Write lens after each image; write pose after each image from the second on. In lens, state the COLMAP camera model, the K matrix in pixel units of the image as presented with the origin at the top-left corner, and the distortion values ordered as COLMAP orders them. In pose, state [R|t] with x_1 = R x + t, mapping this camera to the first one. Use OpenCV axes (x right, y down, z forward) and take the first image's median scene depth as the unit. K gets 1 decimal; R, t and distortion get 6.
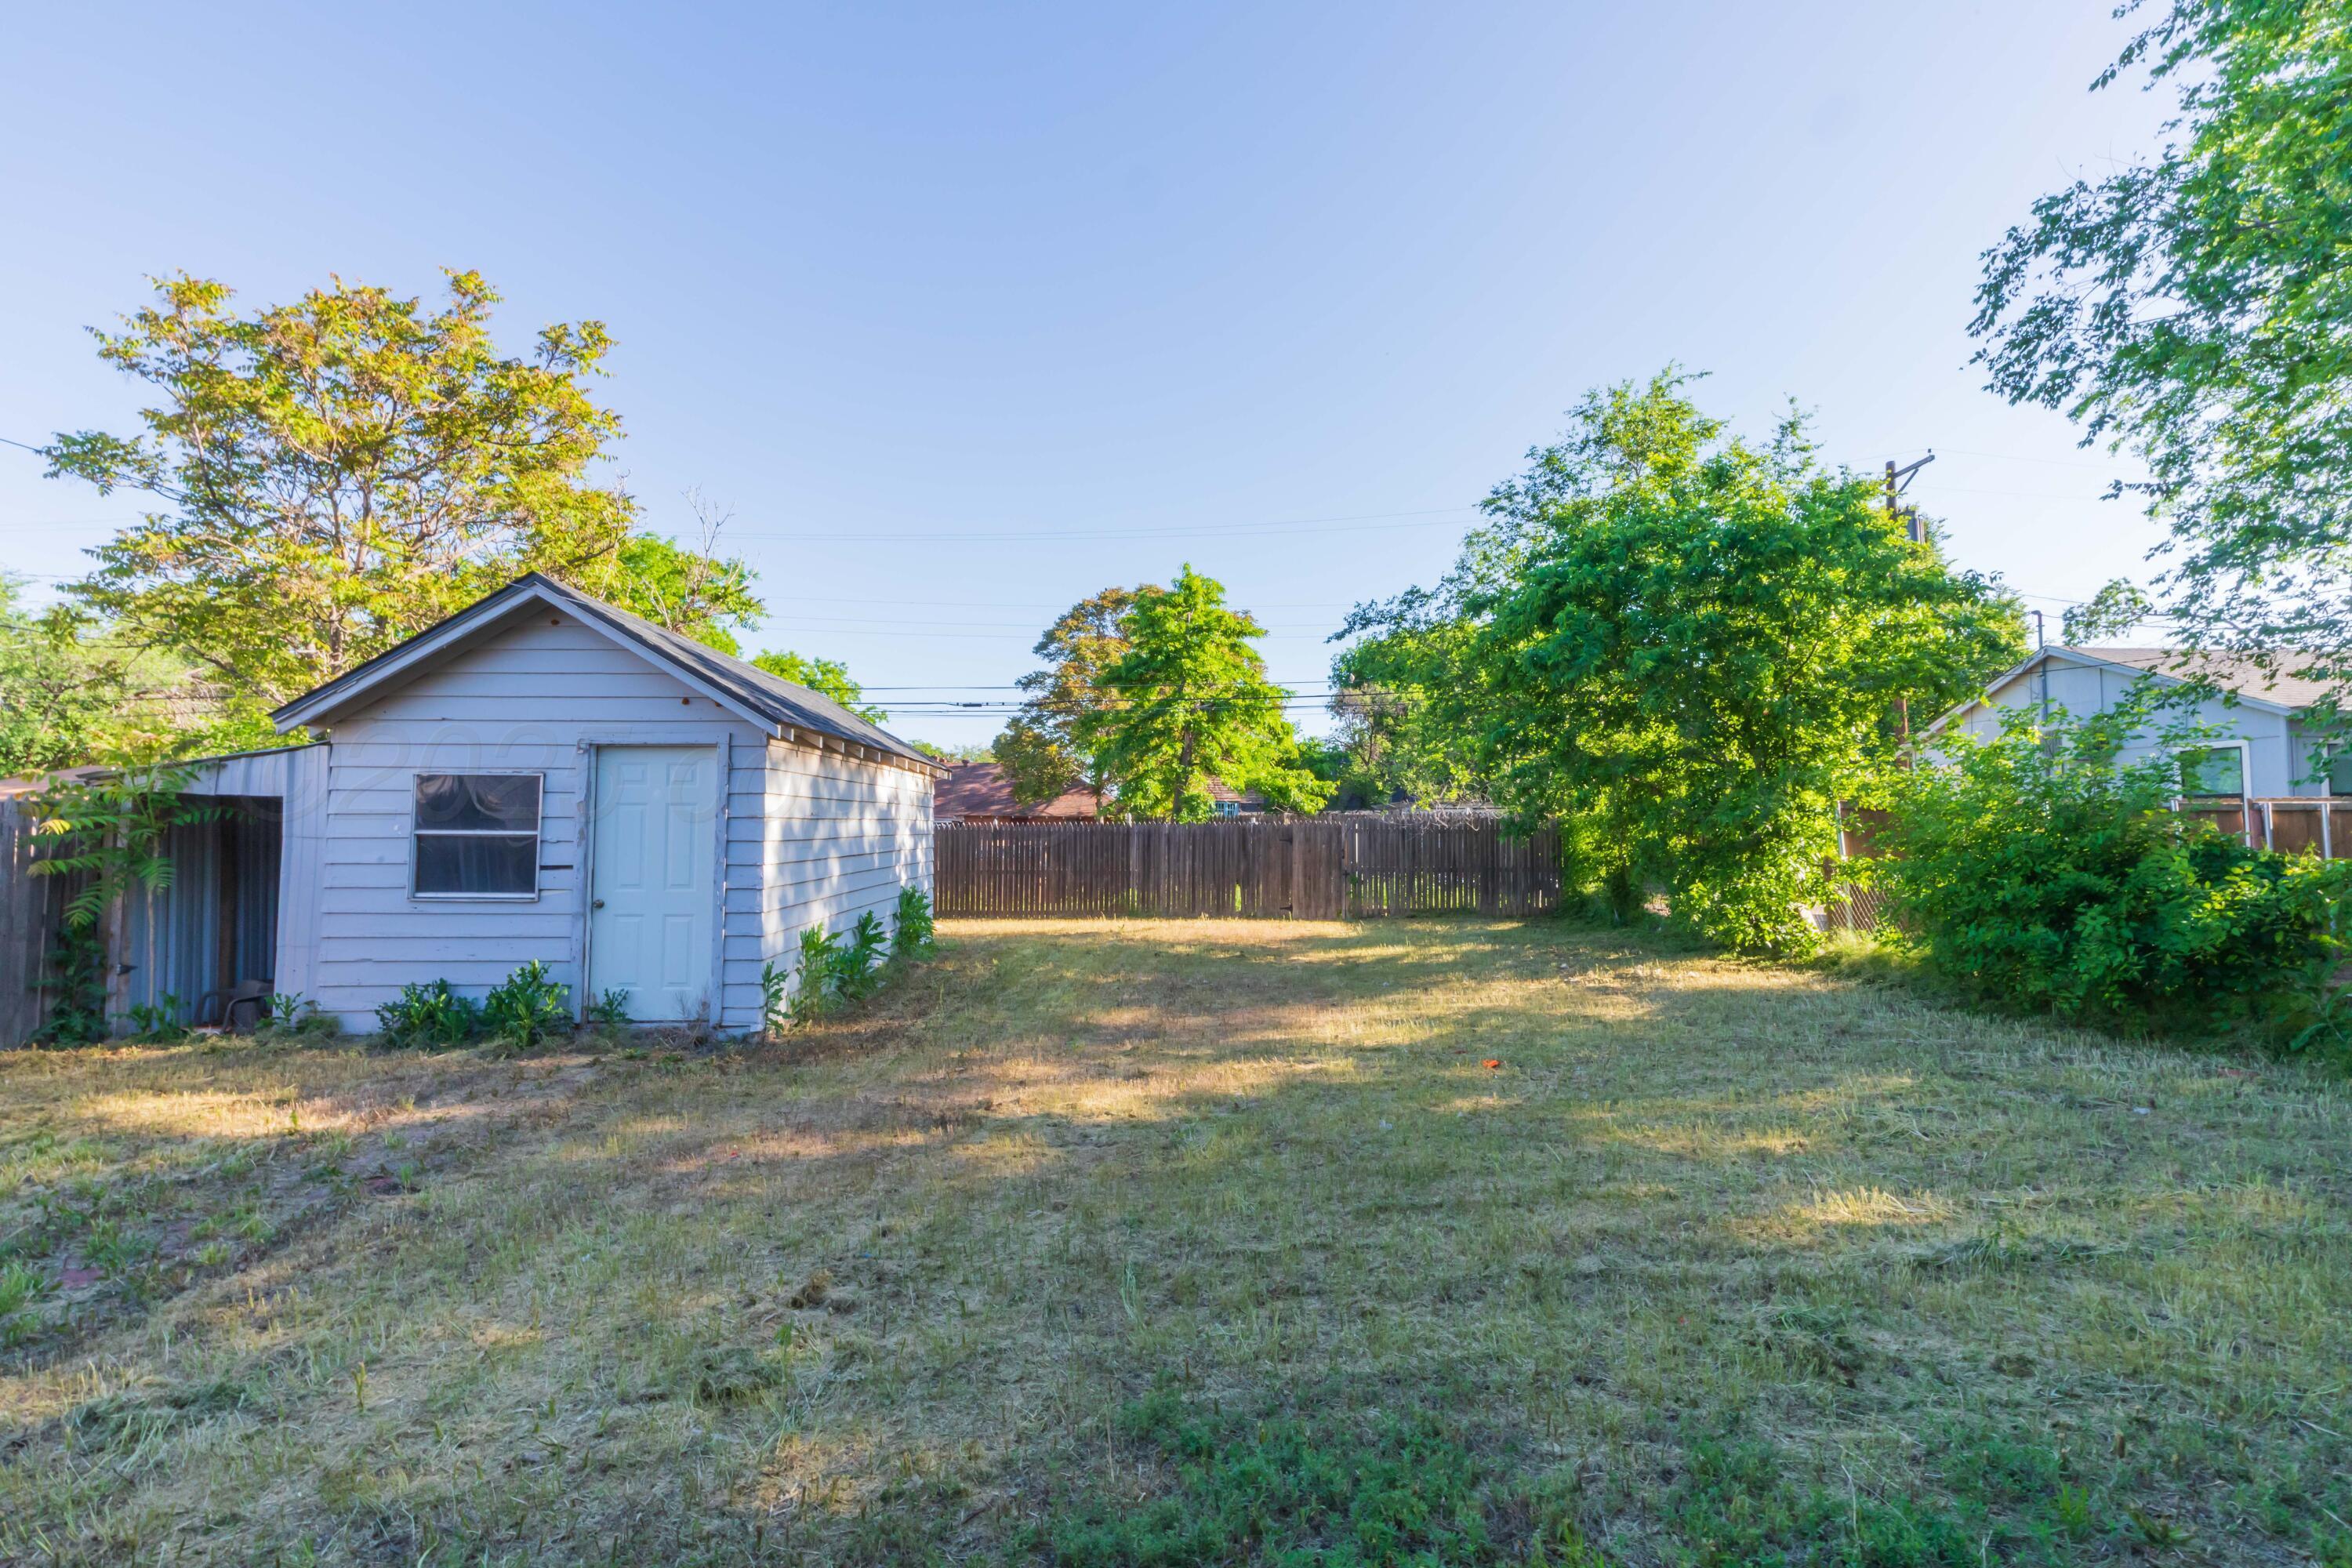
lens RADIAL K [[1084.2, 0, 1162.9], [0, 1084.2, 769.4], [0, 0, 1]] dist [0.005073, -0.000248]
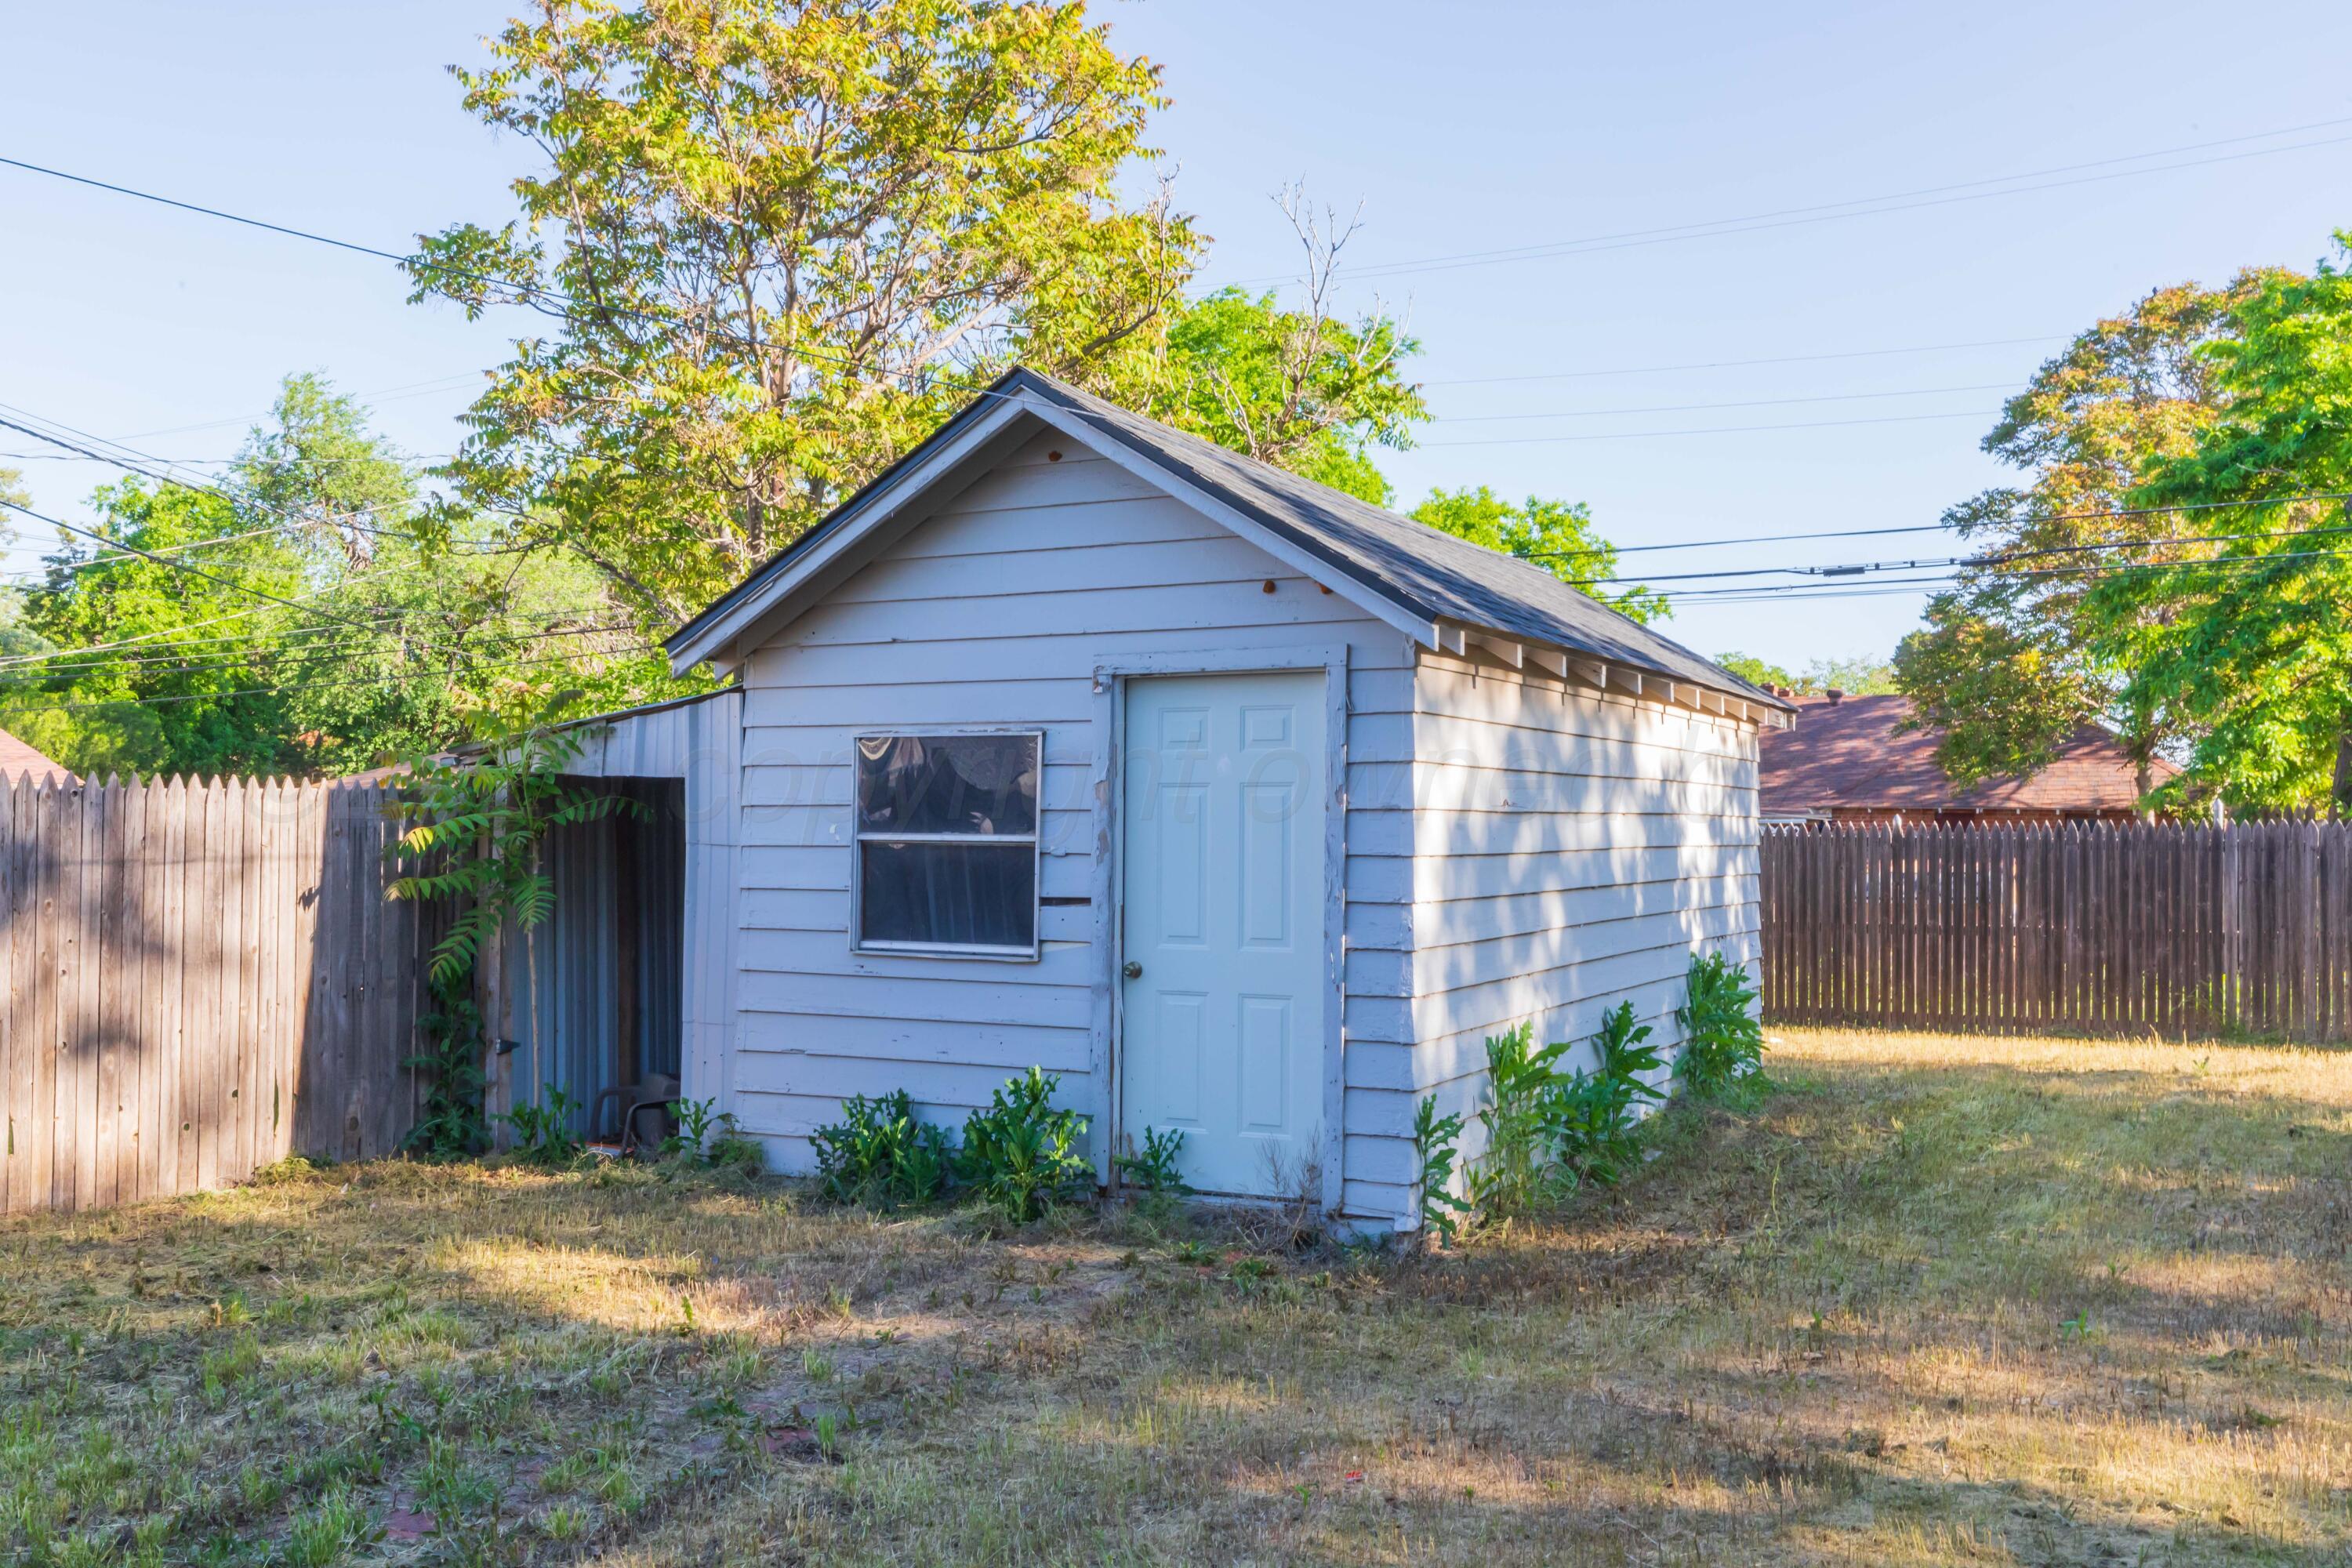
lens RADIAL K [[2162.0, 0, 1180.8], [0, 2162.0, 767.2], [0, 0, 1]] dist [0.007780, -0.002519]
pose [[0.886585, -0.011468, -0.462424, 0.001483], [0.021481, 0.999635, 0.016393, 0.005039], [0.462067, -0.024467, 0.886507, 0.051721]]
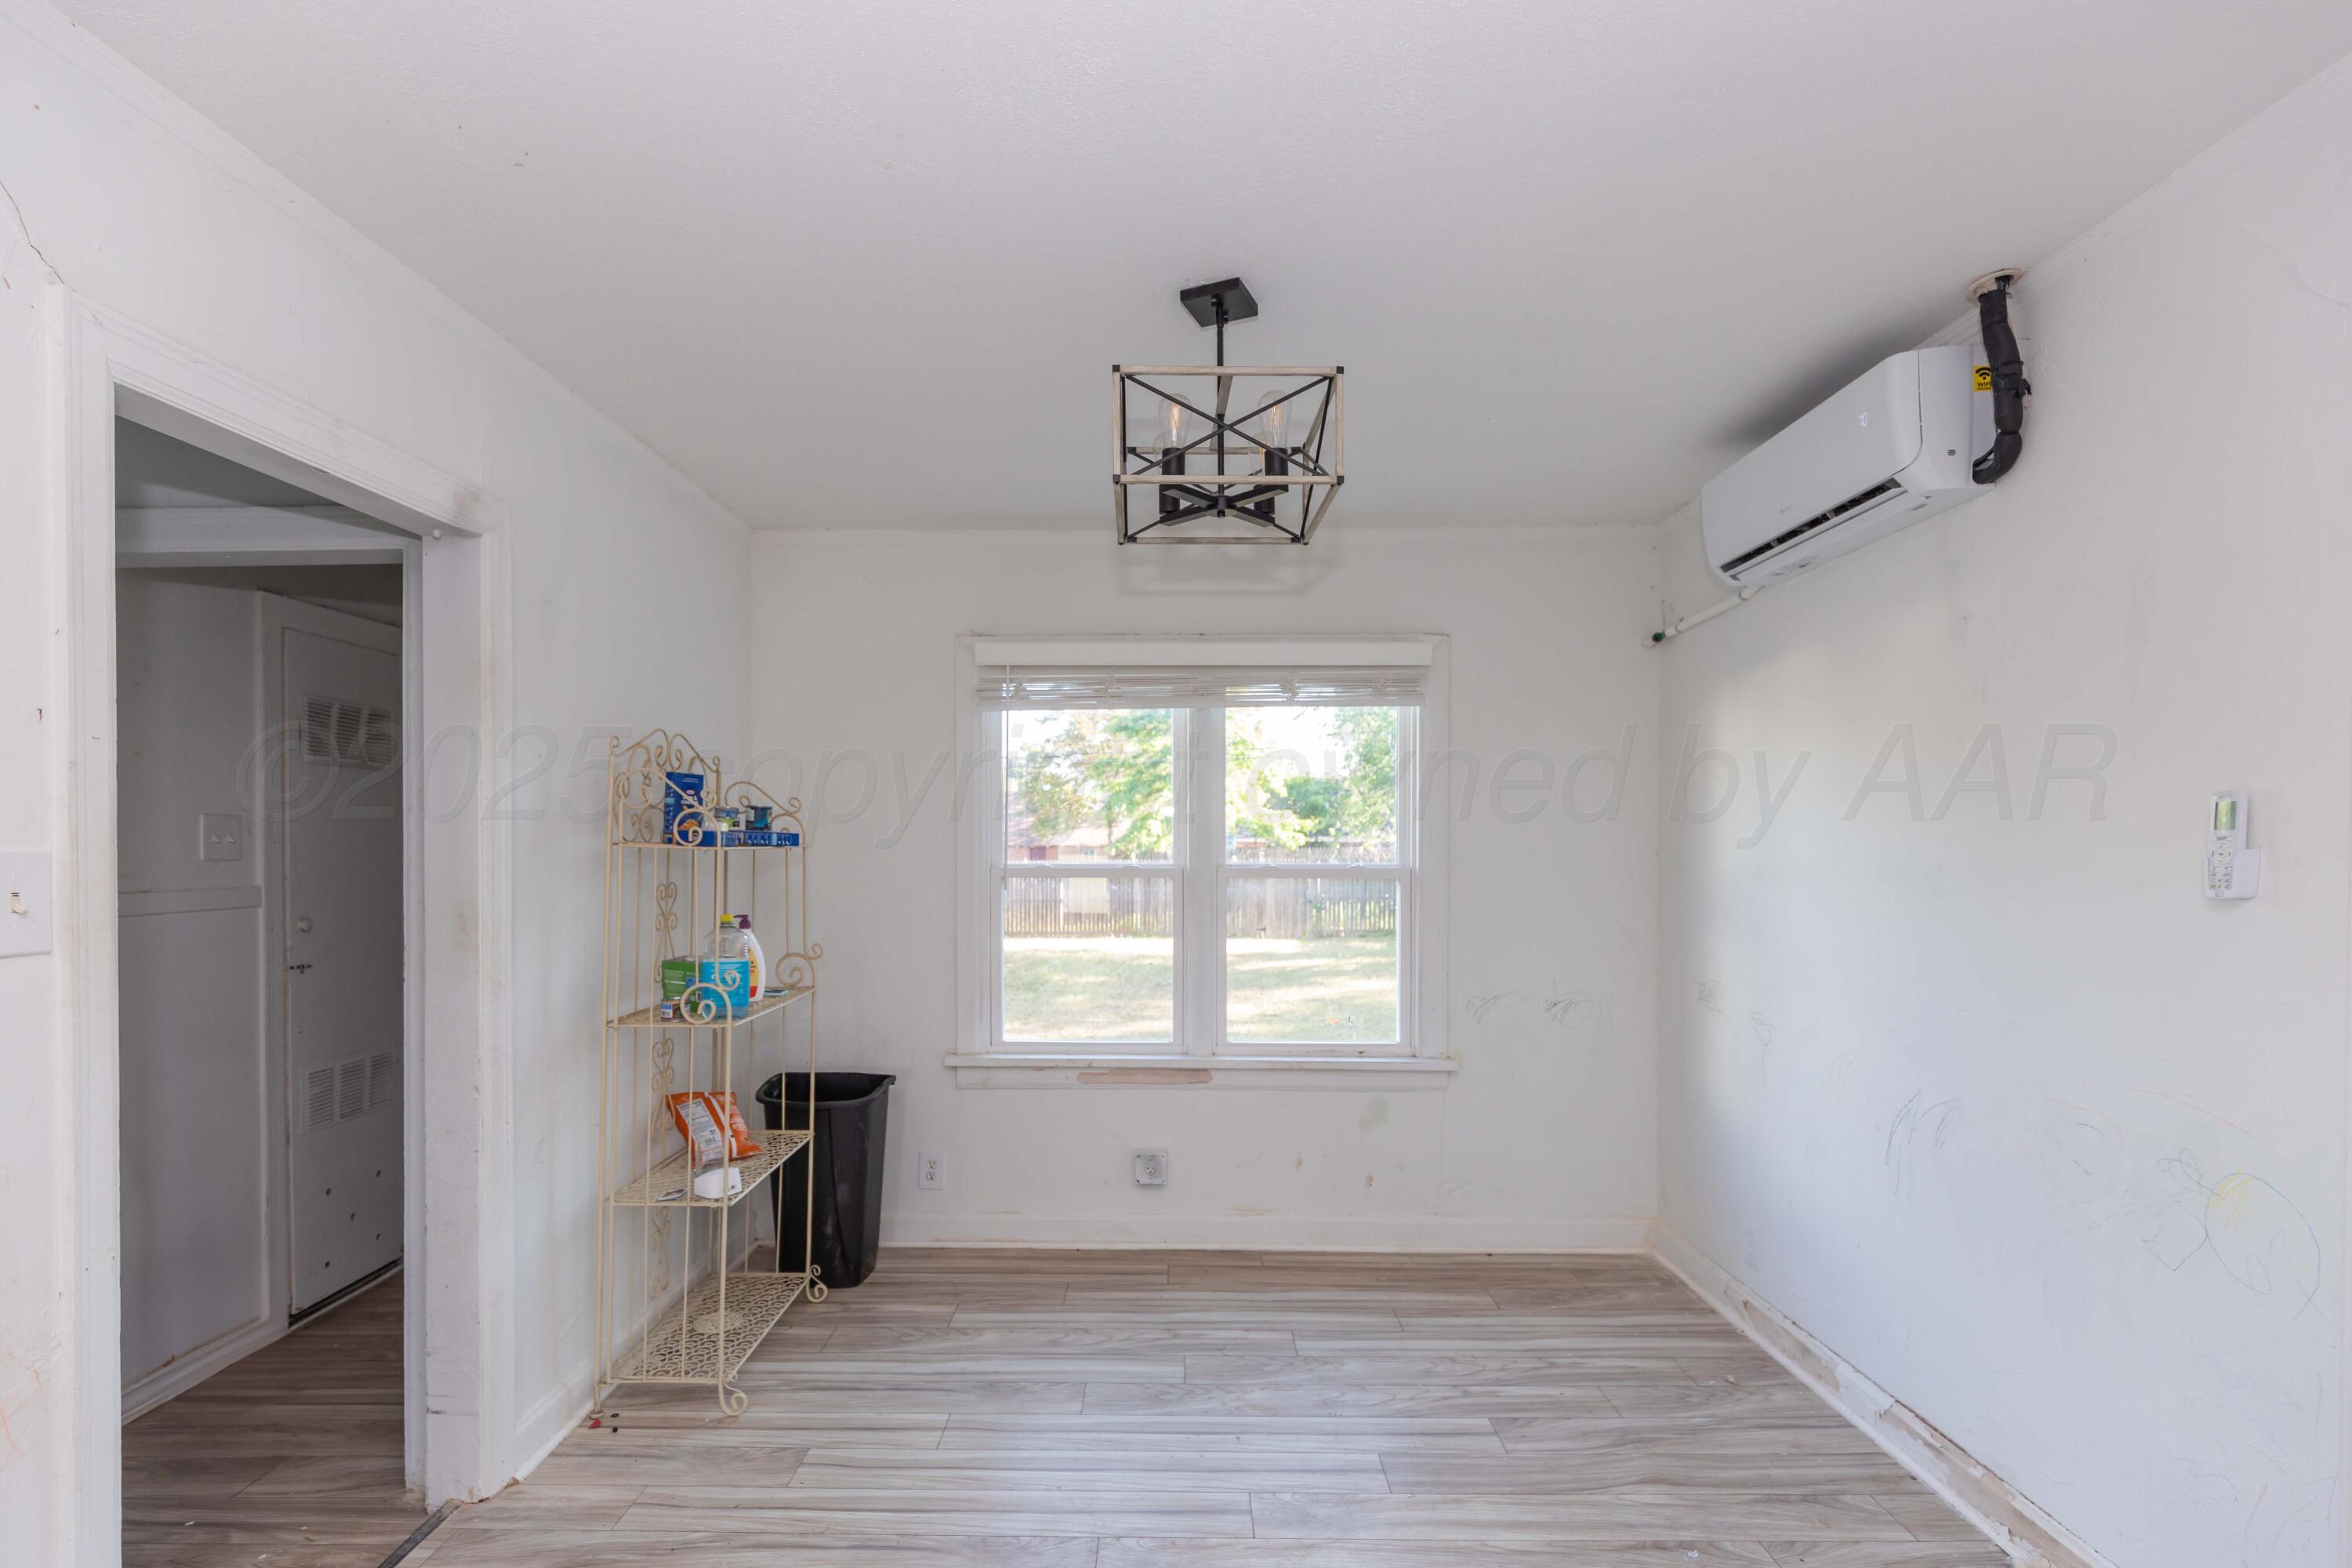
lens RADIAL K [[2162.0, 0, 1180.8], [0, 2162.0, 767.2], [0, 0, 1]] dist [0.007780, -0.002519]
pose [[0.999554, -0.000497, -0.029848, 0.108885], [0.002019, 0.998698, 0.050974, -0.206152], [0.029784, -0.051011, 0.998254, -1.643612]]
